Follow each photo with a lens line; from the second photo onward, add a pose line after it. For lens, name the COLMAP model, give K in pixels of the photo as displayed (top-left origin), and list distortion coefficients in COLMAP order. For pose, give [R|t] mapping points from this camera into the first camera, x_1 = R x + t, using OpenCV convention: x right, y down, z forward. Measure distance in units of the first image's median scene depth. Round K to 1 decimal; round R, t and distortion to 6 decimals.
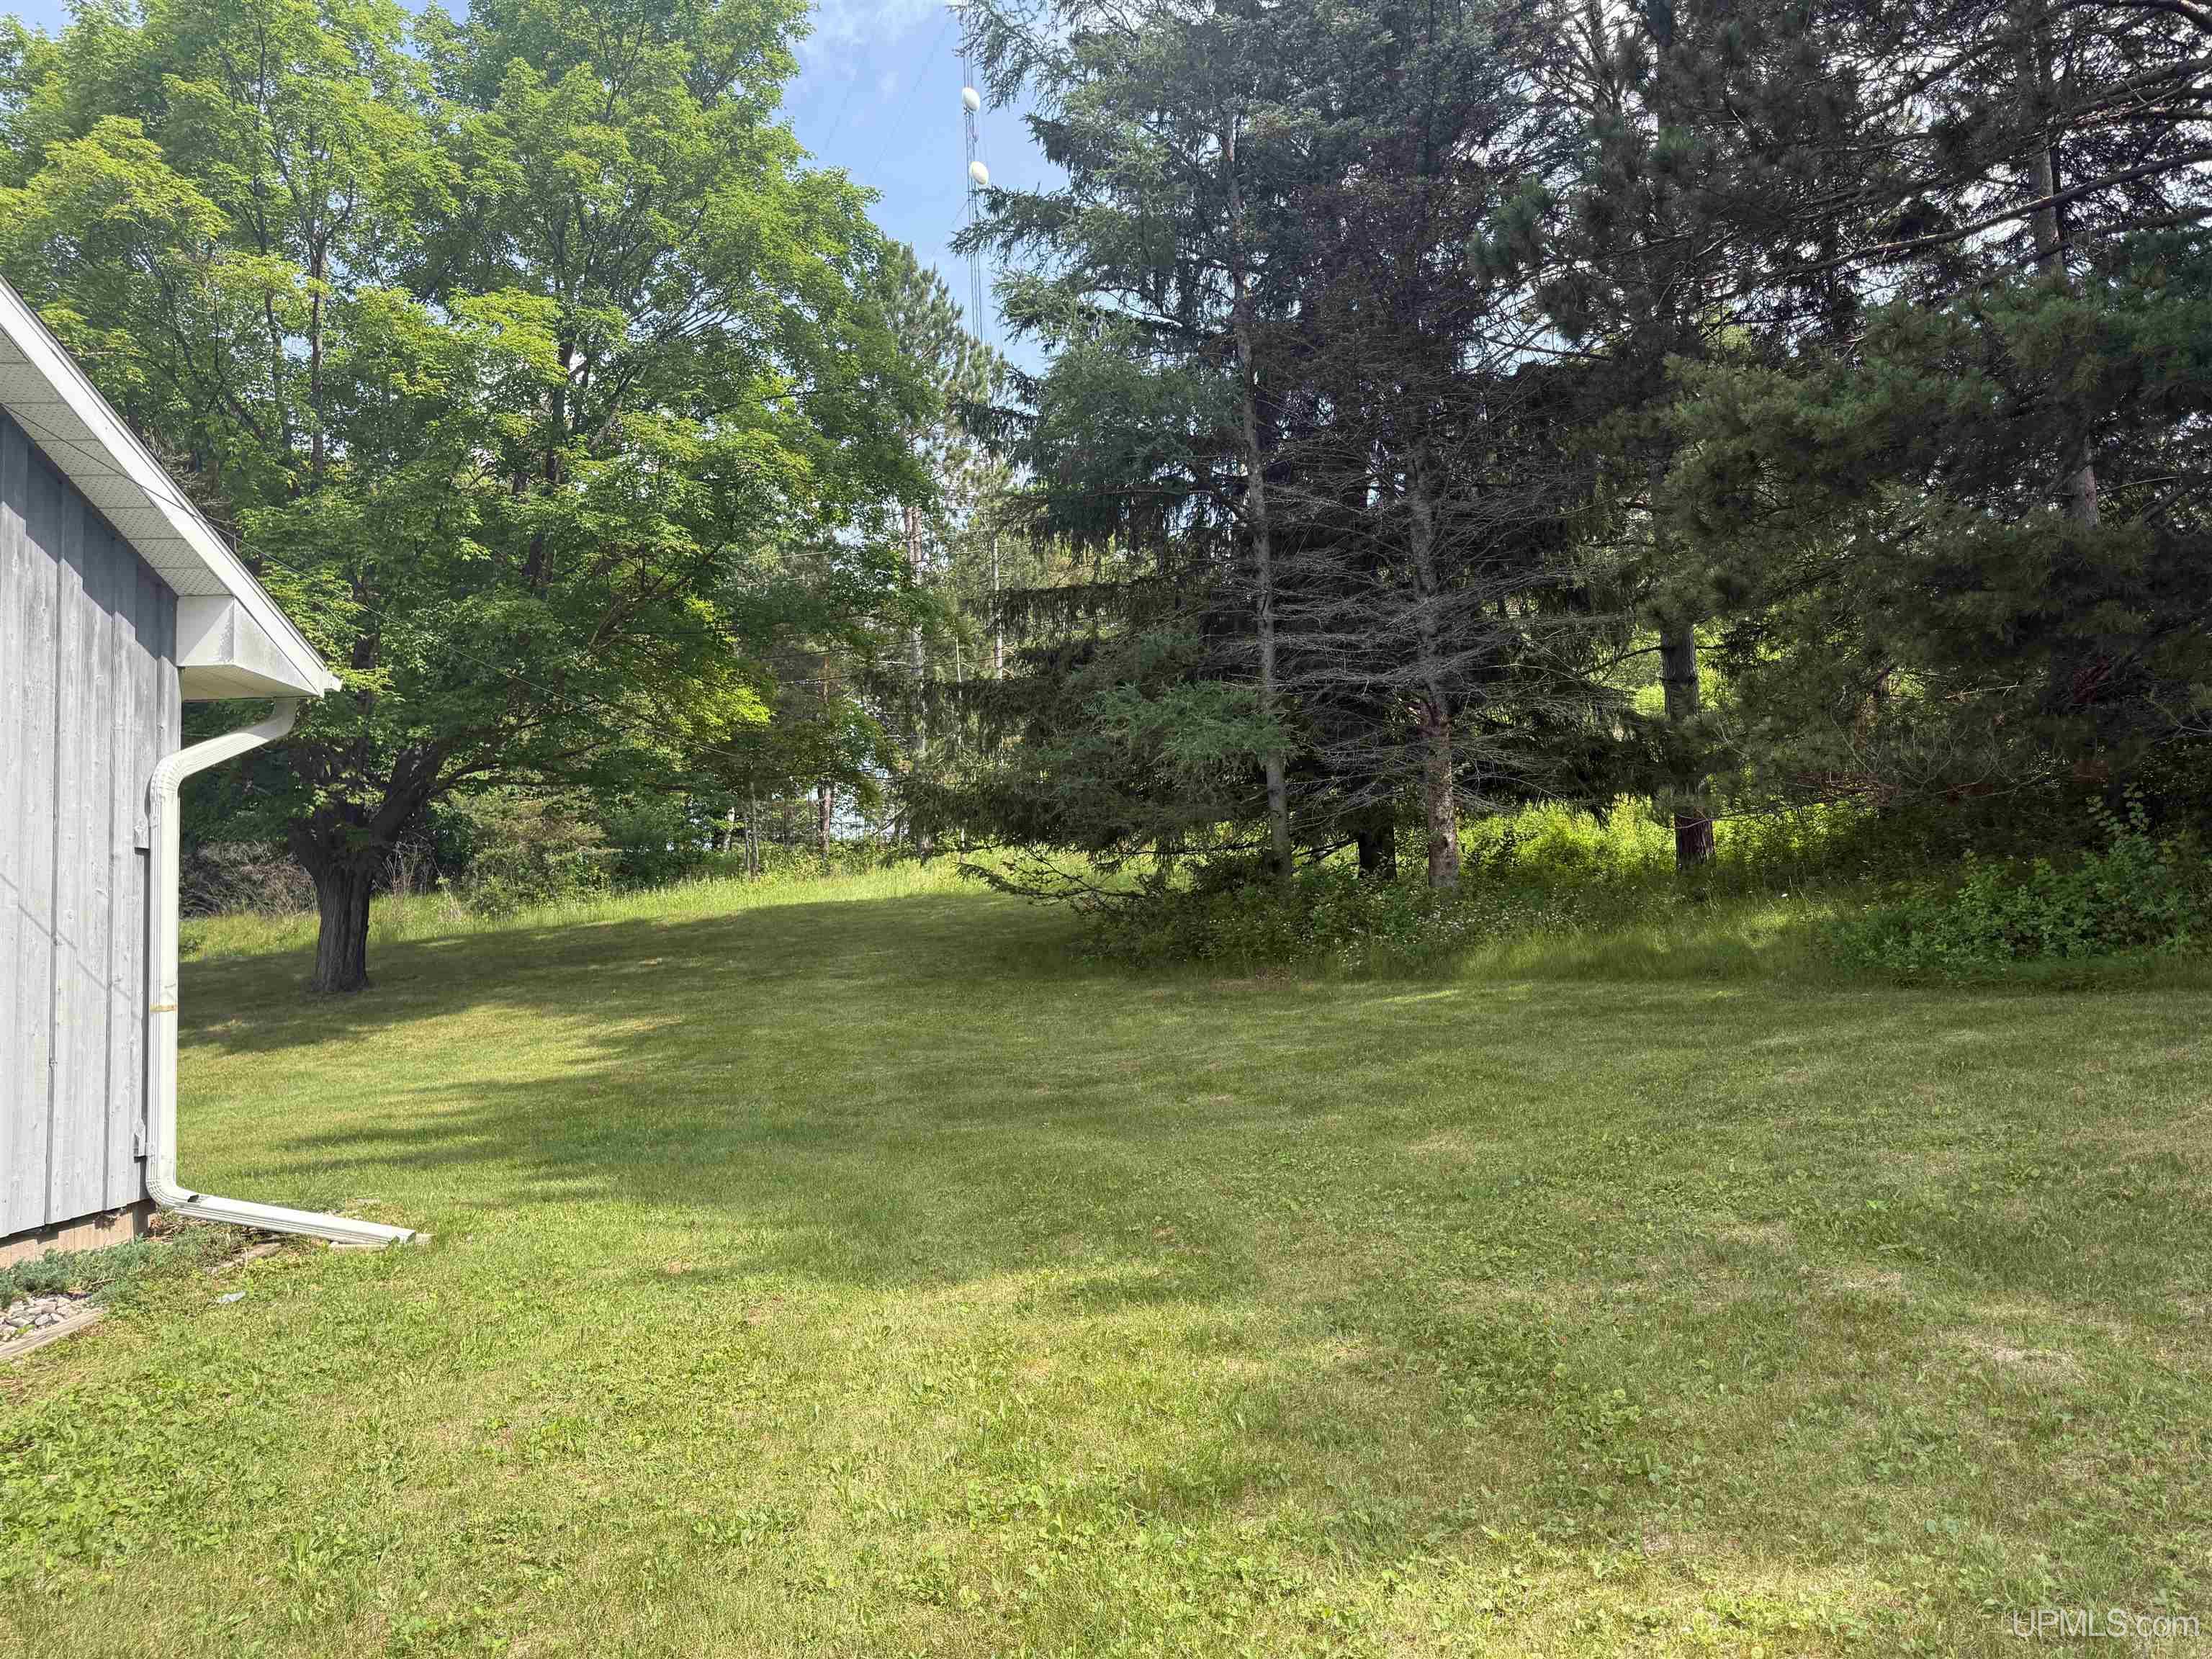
lens RADIAL K [[1563.7, 0, 1098.9], [0, 1563.7, 831.6], [0, 0, 1]] dist [0.013444, -0.007048]
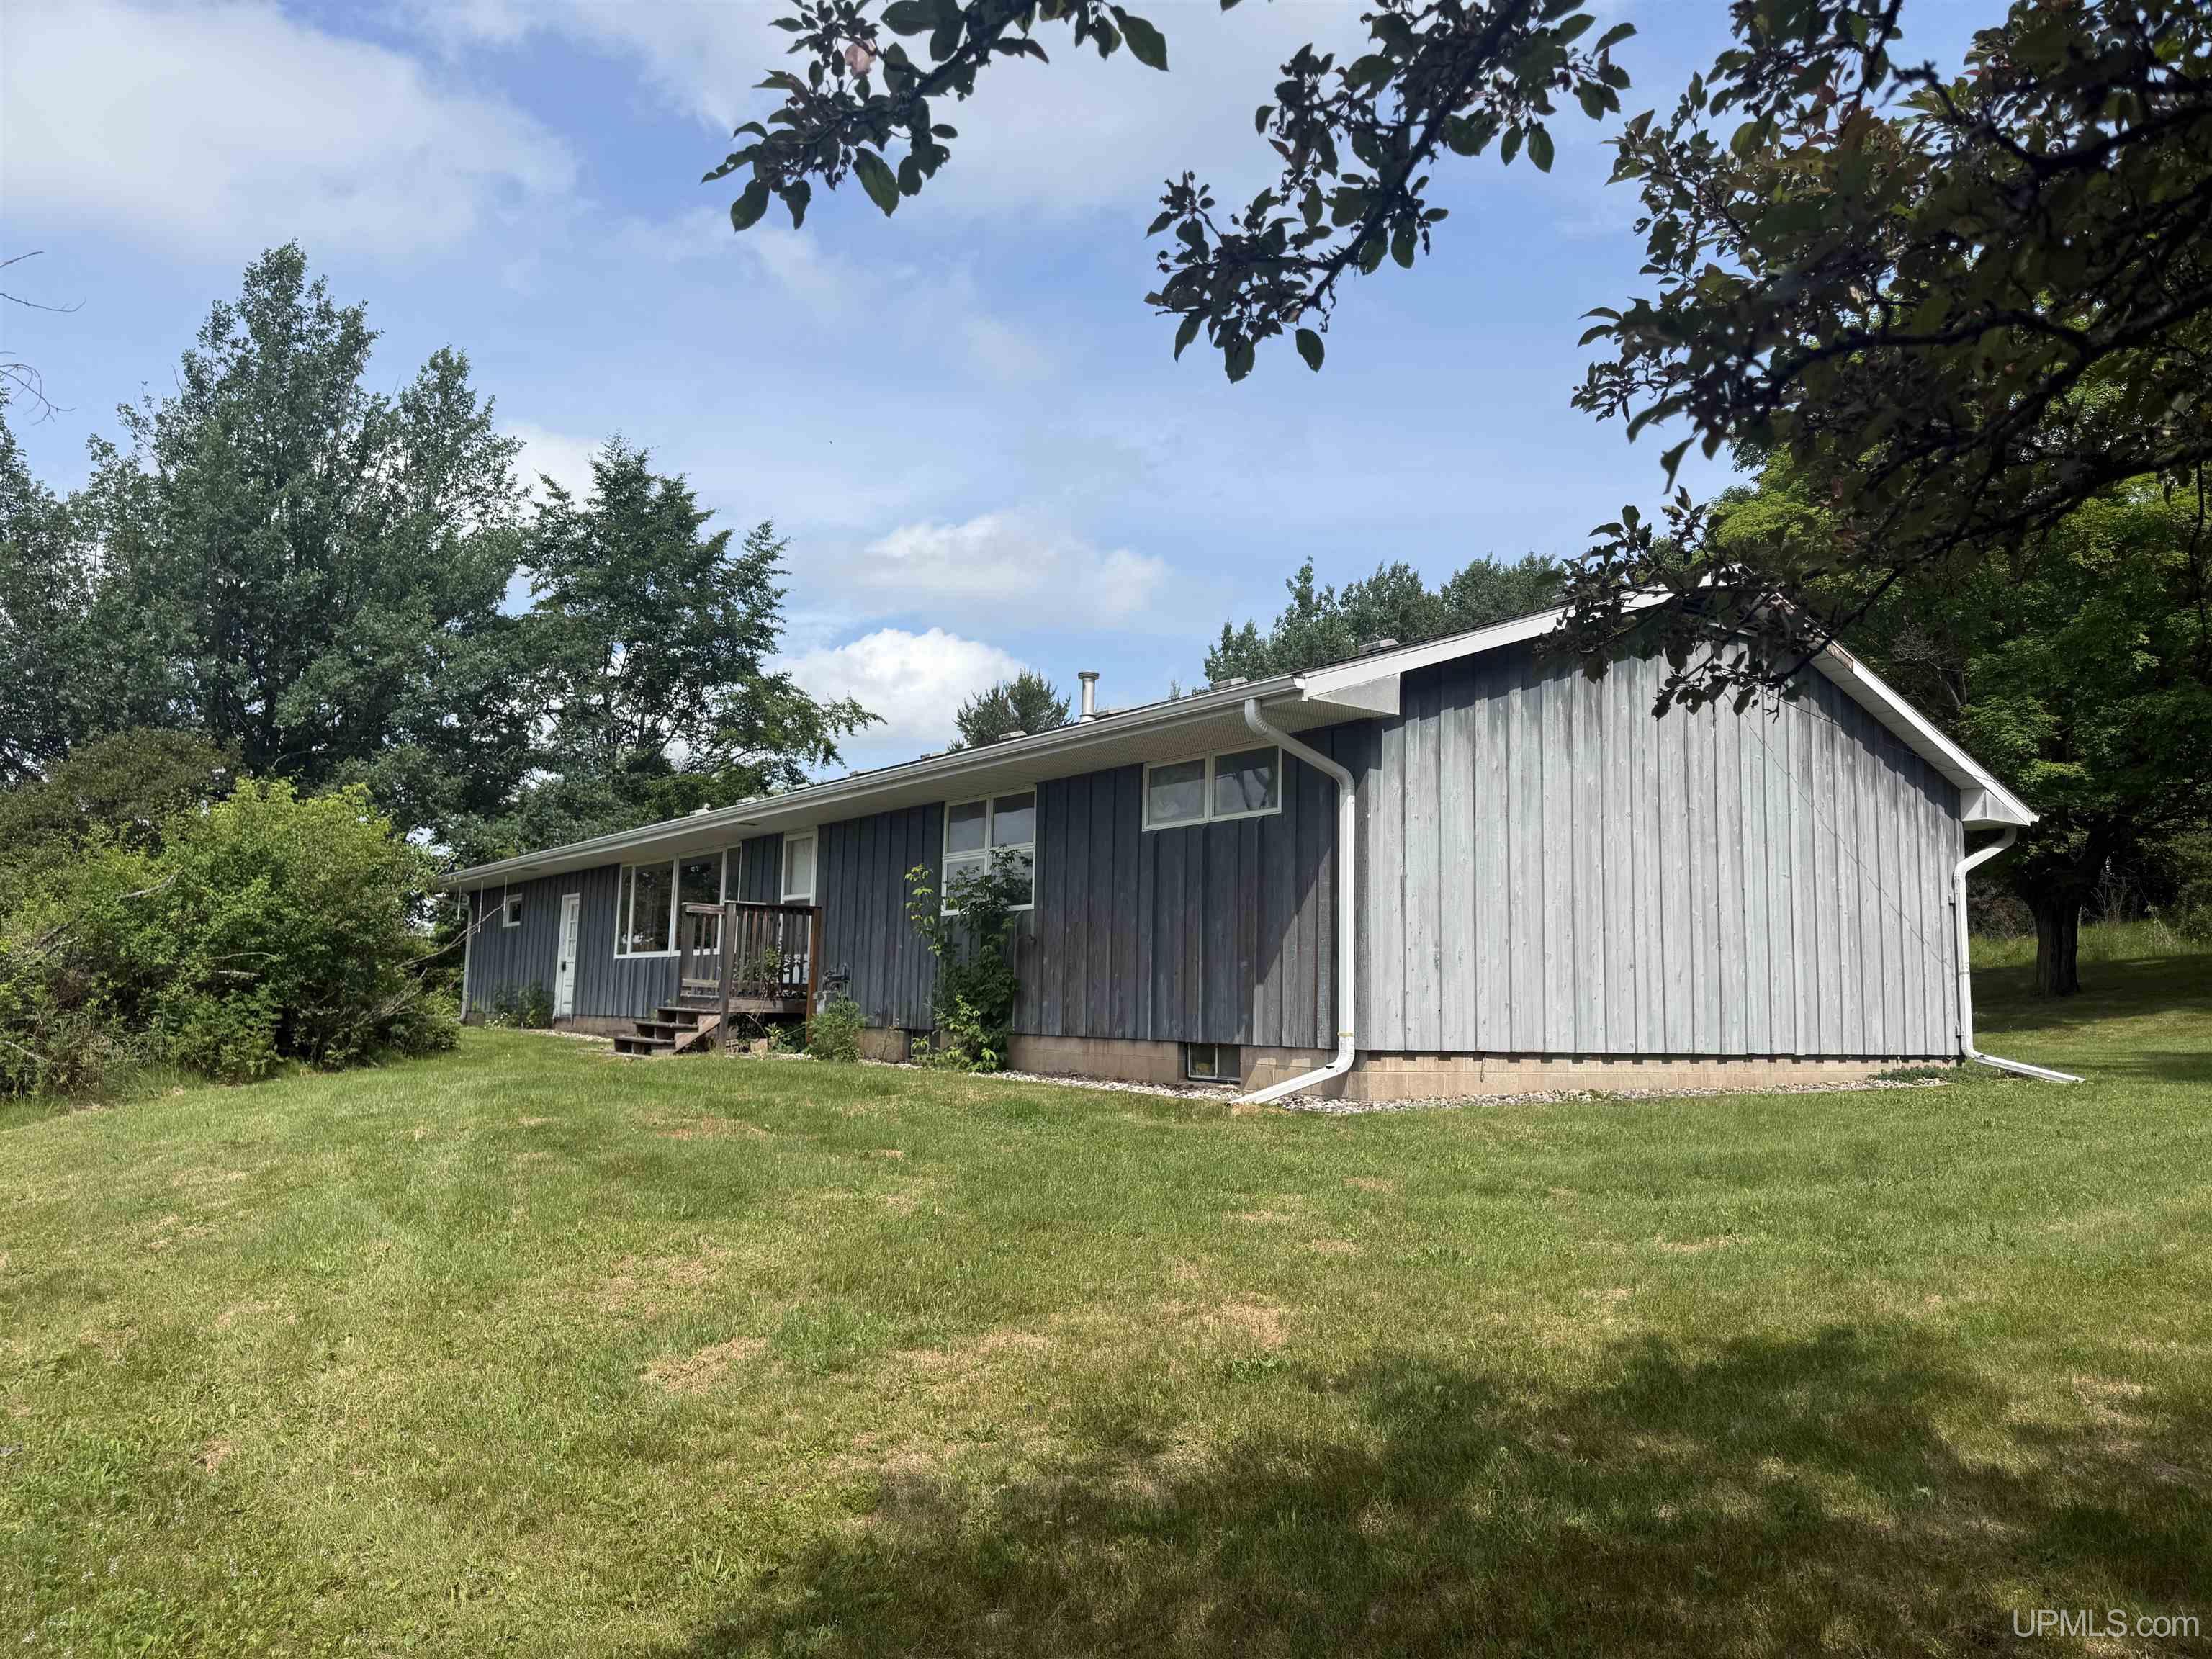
lens RADIAL K [[1563.7, 0, 1110.3], [0, 1563.7, 848.9], [0, 0, 1]] dist [0.013444, -0.007048]
pose [[0.544533, -0.038514, -0.837854, 0.251496], [0.034078, 0.999136, -0.023780, -0.021641], [0.838047, -0.015603, 0.545375, -0.498409]]
